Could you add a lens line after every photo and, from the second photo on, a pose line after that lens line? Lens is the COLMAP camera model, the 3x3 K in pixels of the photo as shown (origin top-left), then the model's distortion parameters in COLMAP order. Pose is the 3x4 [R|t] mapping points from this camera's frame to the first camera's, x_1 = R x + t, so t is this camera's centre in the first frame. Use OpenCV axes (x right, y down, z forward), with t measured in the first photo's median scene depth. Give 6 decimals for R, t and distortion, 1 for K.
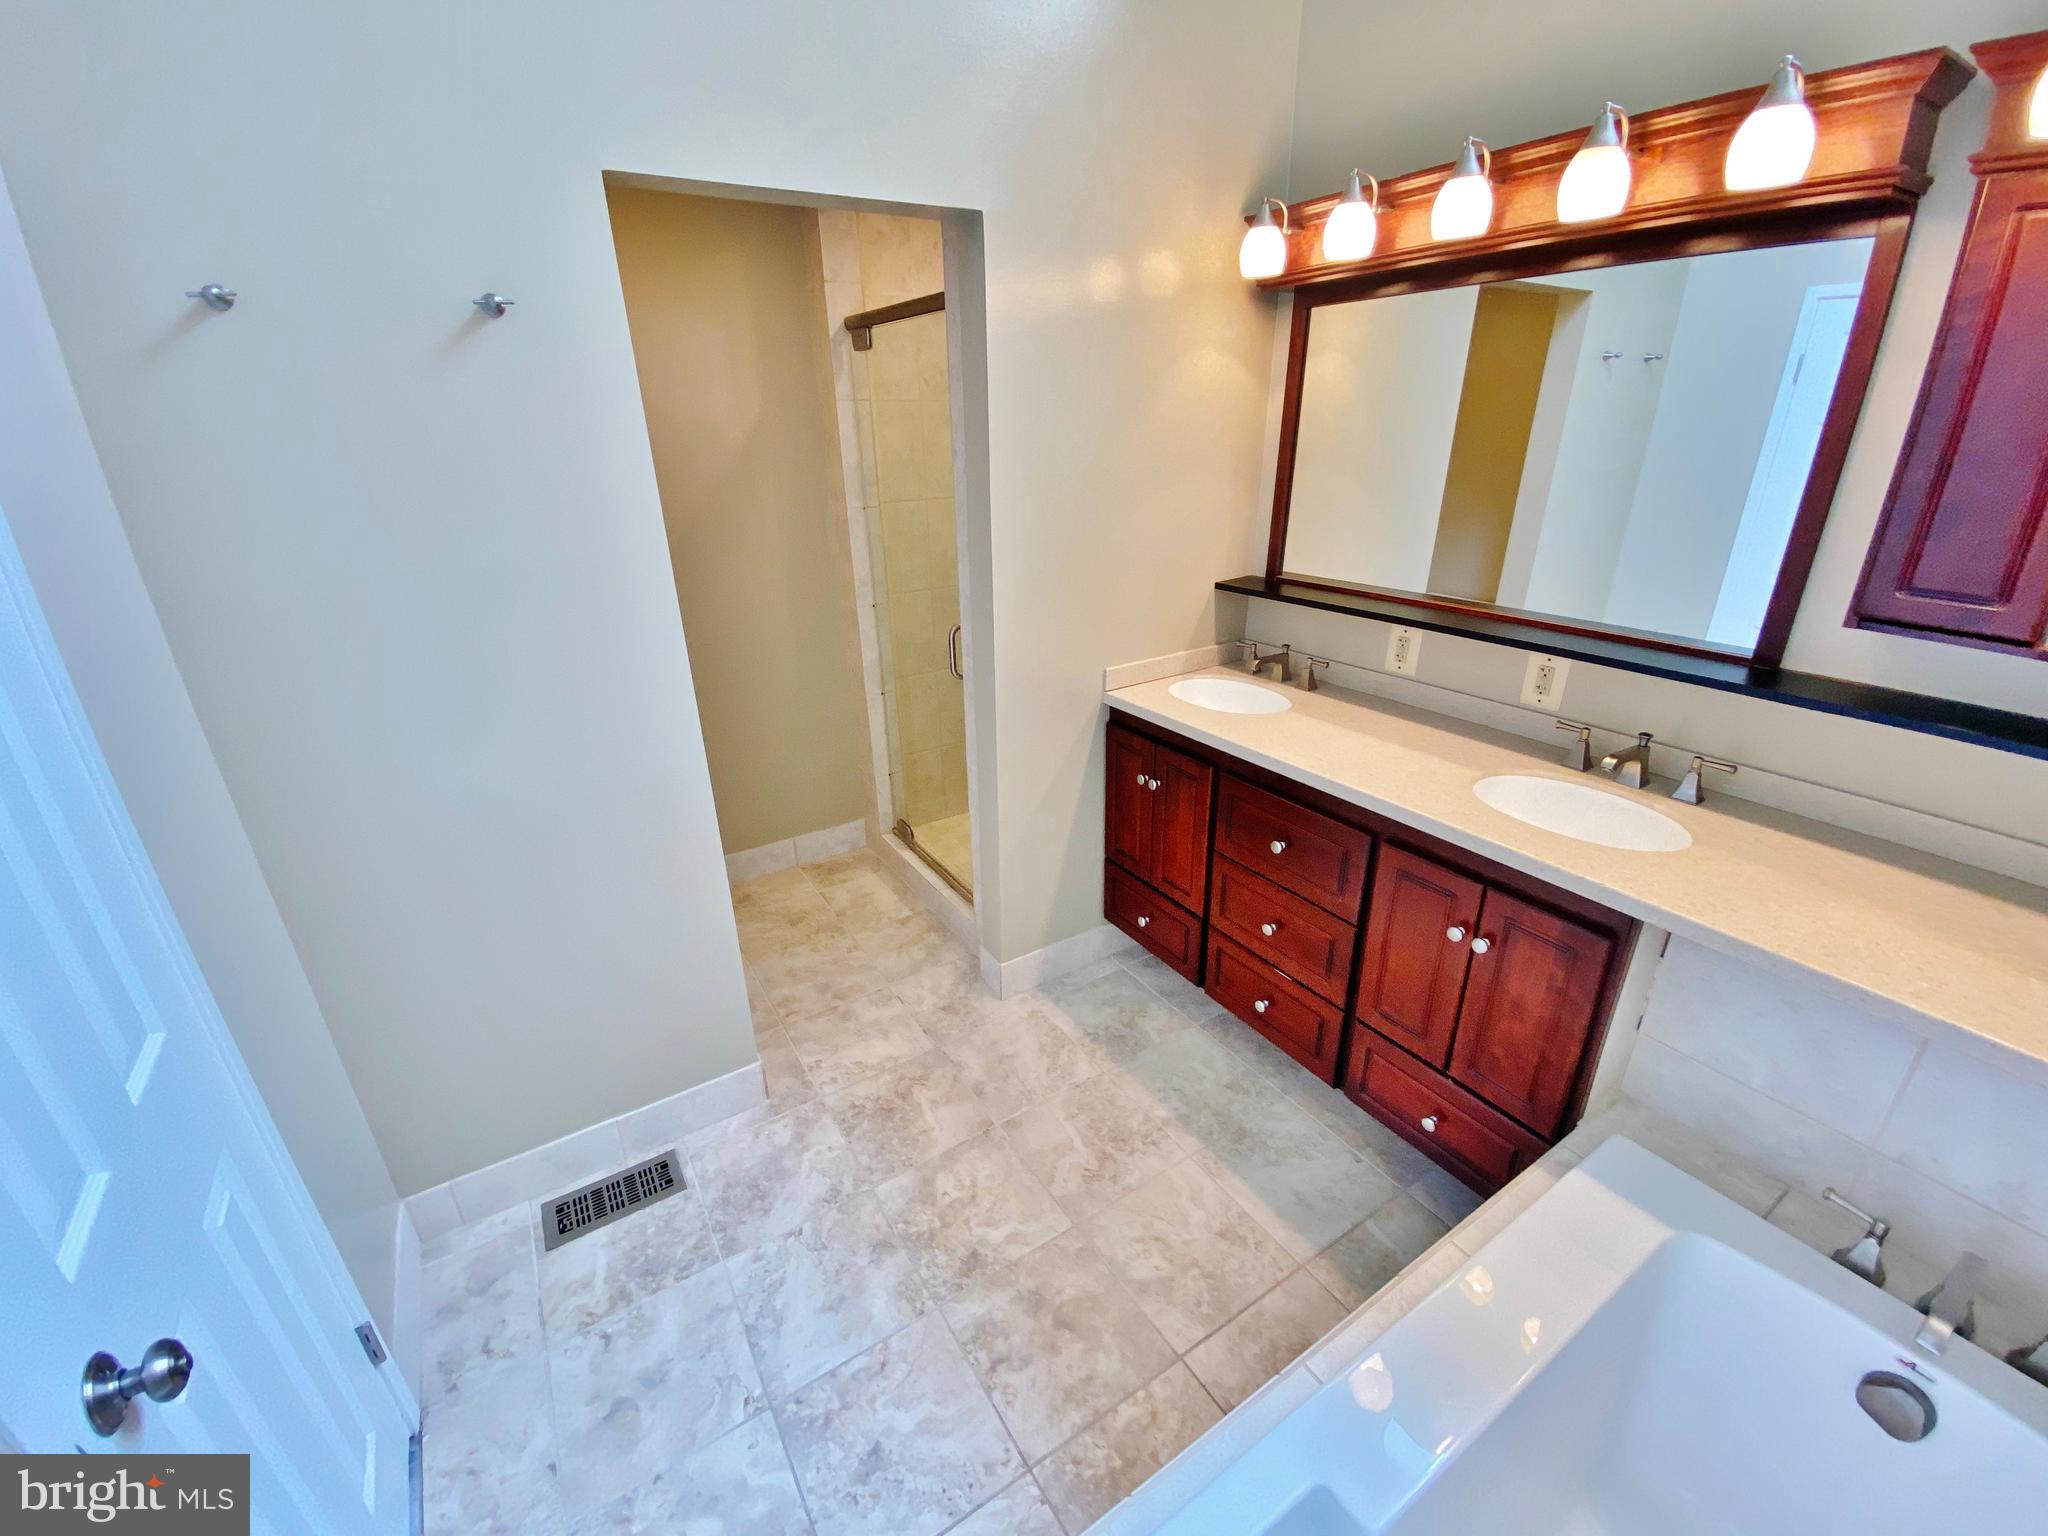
lens RADIAL K [[831.8, 0, 1015.3], [0, 831.8, 764.6], [0, 0, 1]] dist [0.017179, -0.019061]
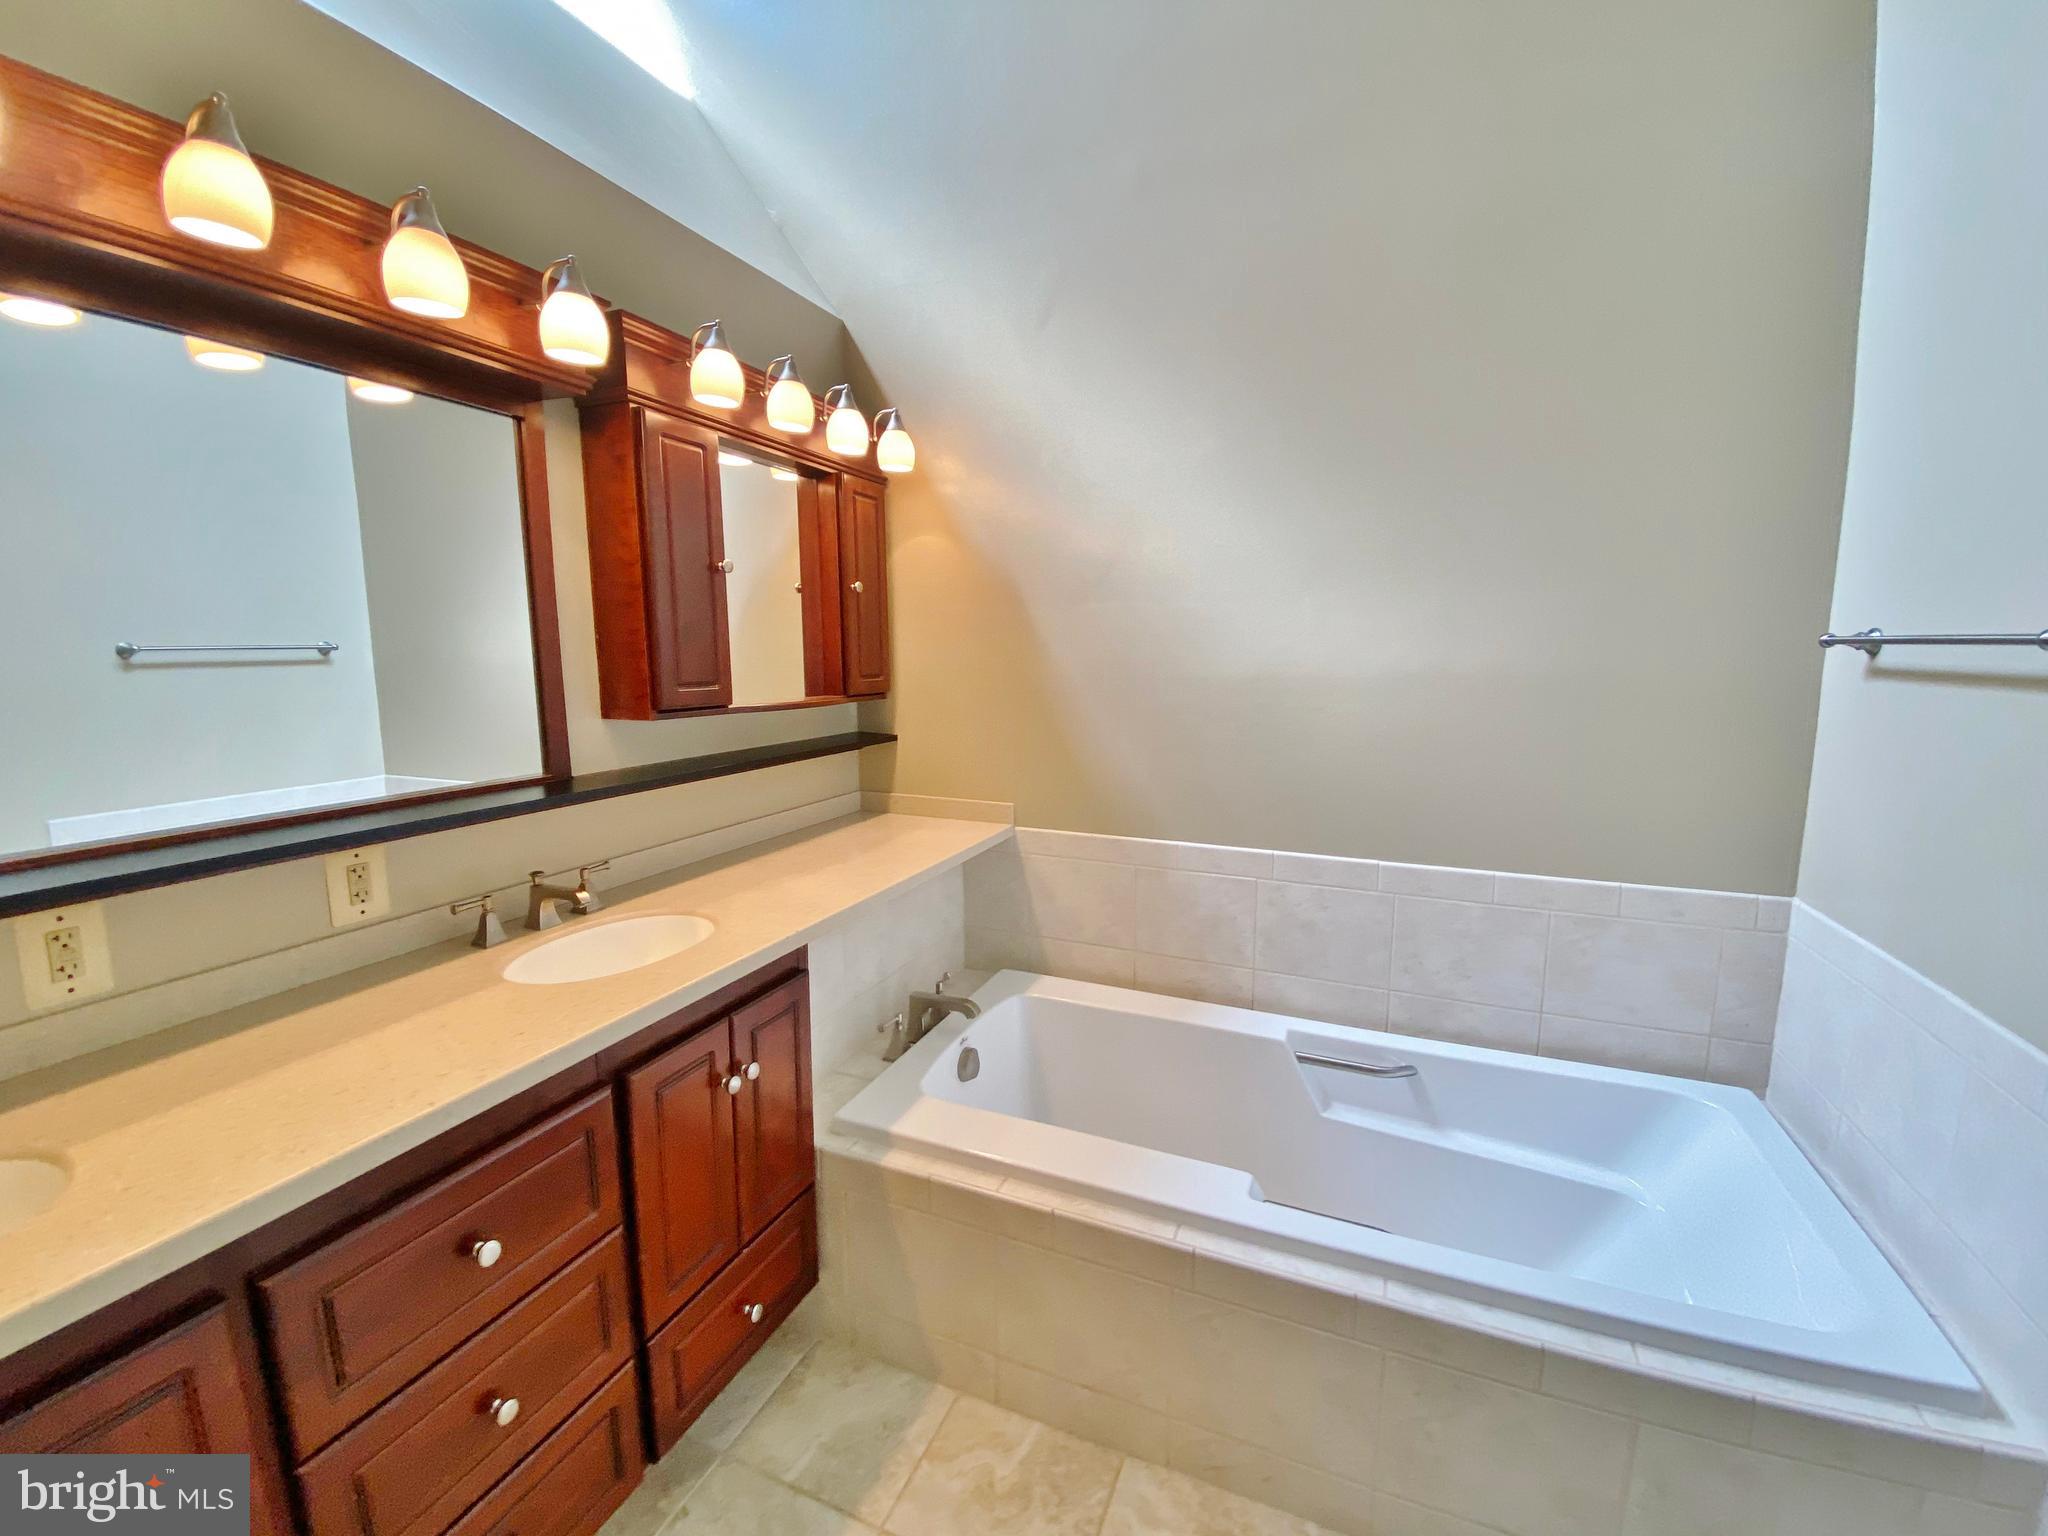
lens RADIAL K [[831.8, 0, 1015.3], [0, 831.8, 764.6], [0, 0, 1]] dist [0.017179, -0.019061]
pose [[-0.569590, -0.092005, 0.816763, -0.302425], [0.326925, 0.886366, 0.327835, -0.259448], [-0.754113, 0.453752, -0.474787, 0.909309]]
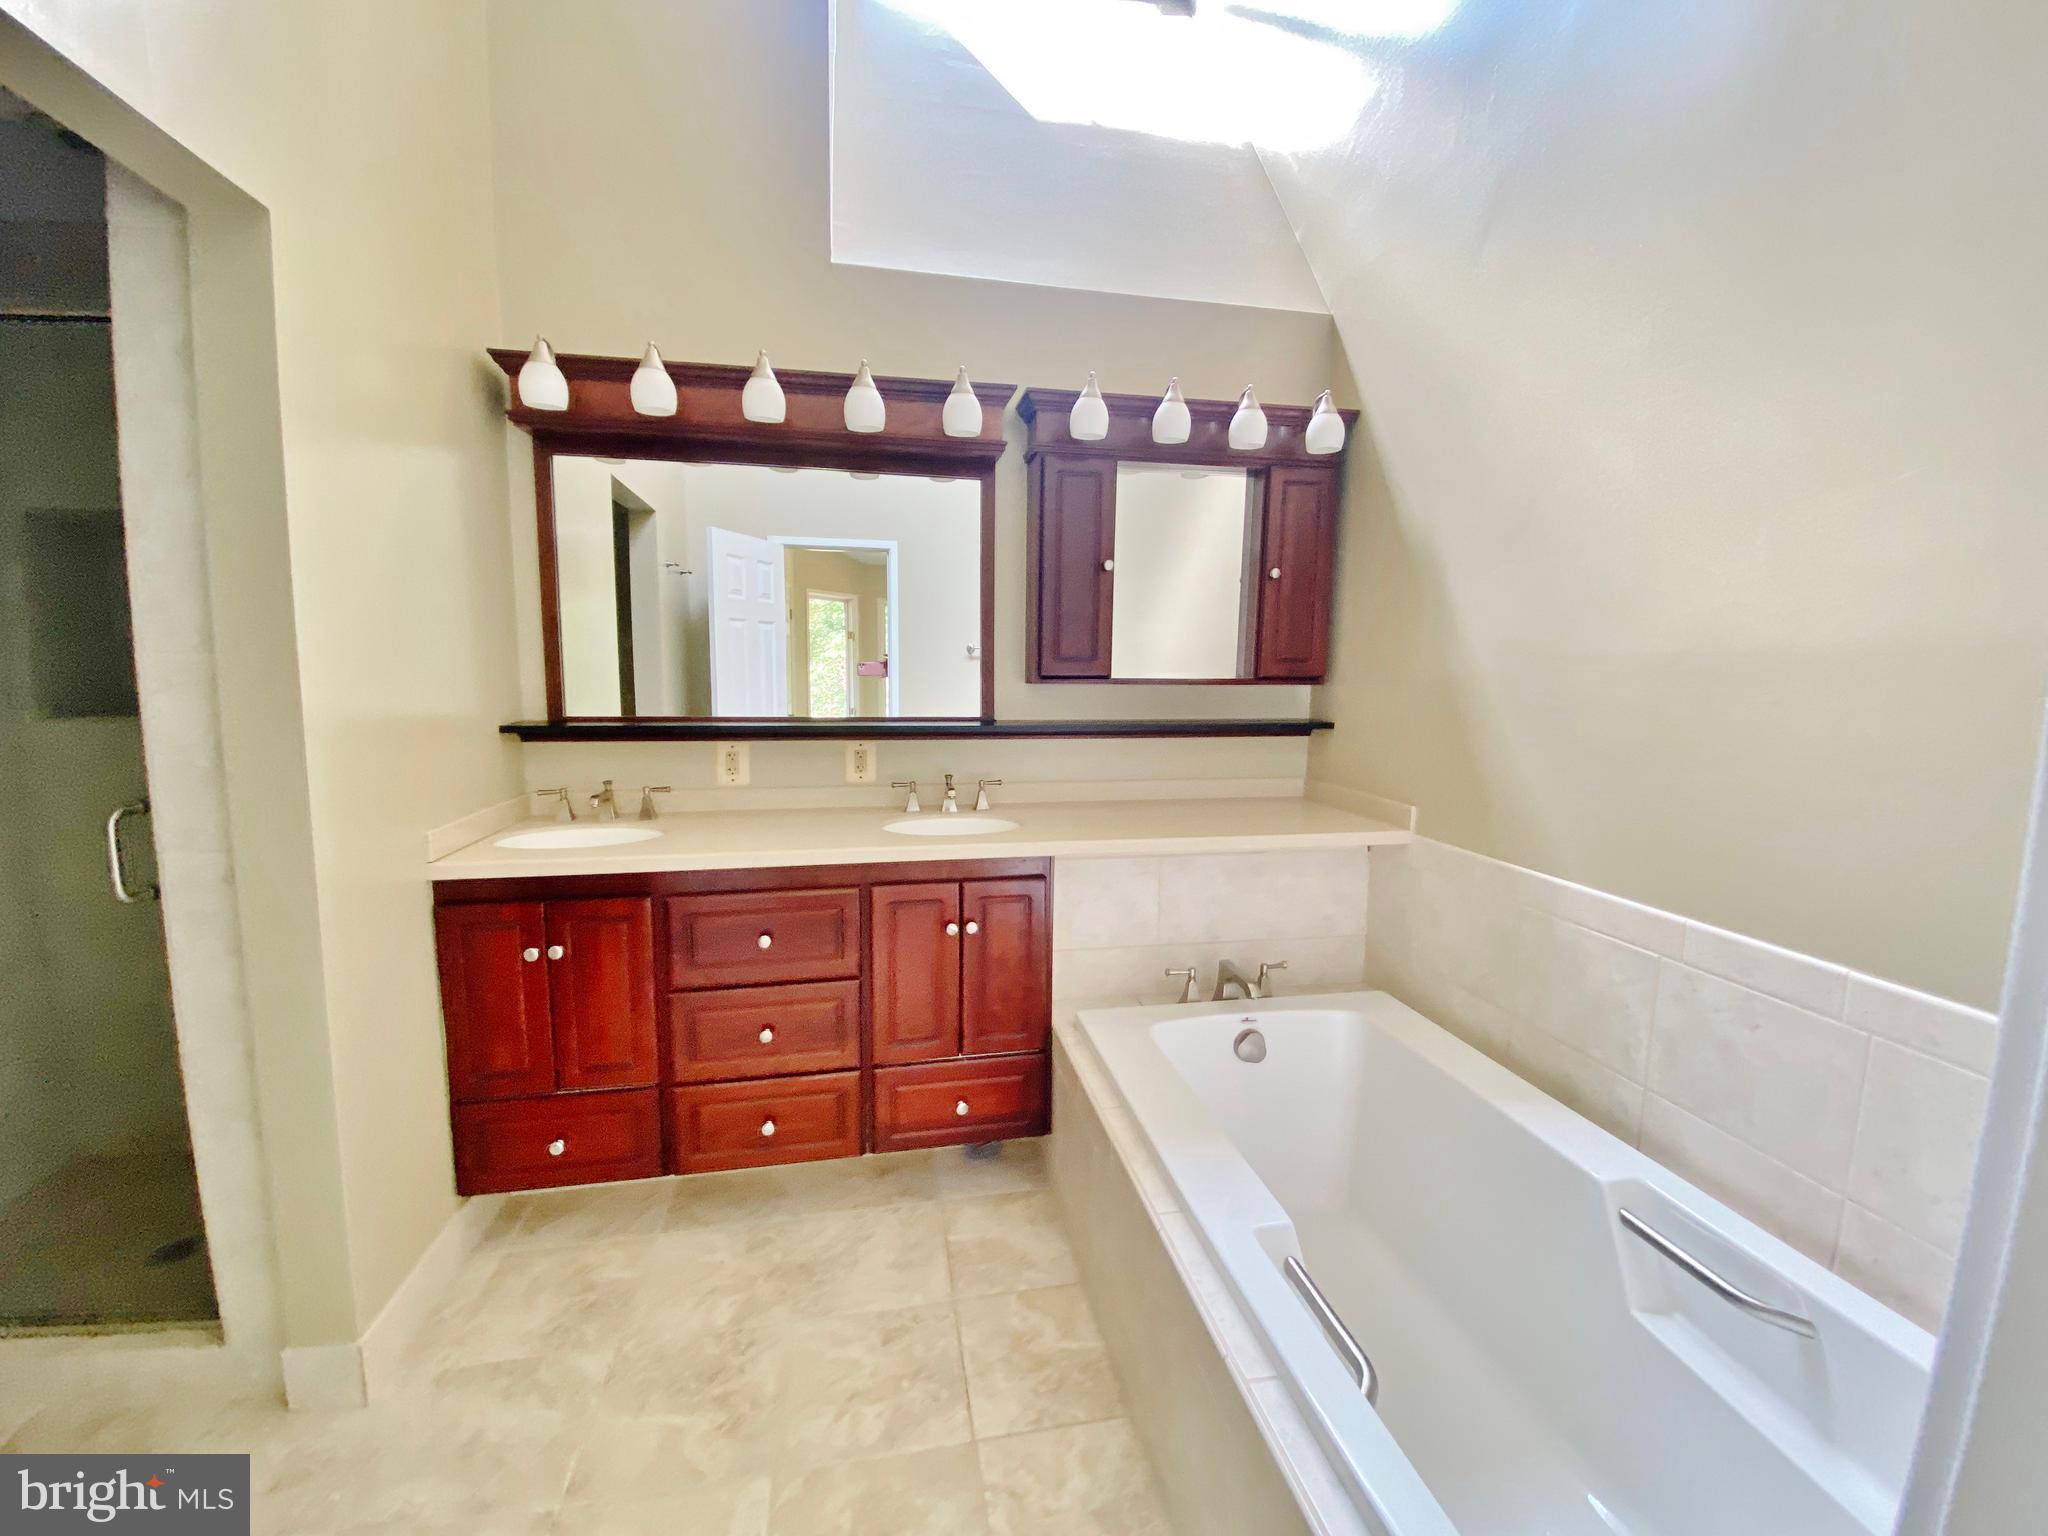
lens RADIAL K [[836.4, 0, 1027.8], [0, 836.4, 770.9], [0, 0, 1]] dist [0.058060, -0.043399]
pose [[0.366001, -0.089033, 0.926346, -0.513318], [0.338475, 0.939975, -0.043389, 0.061269], [-0.866878, 0.329425, 0.374167, 0.301102]]
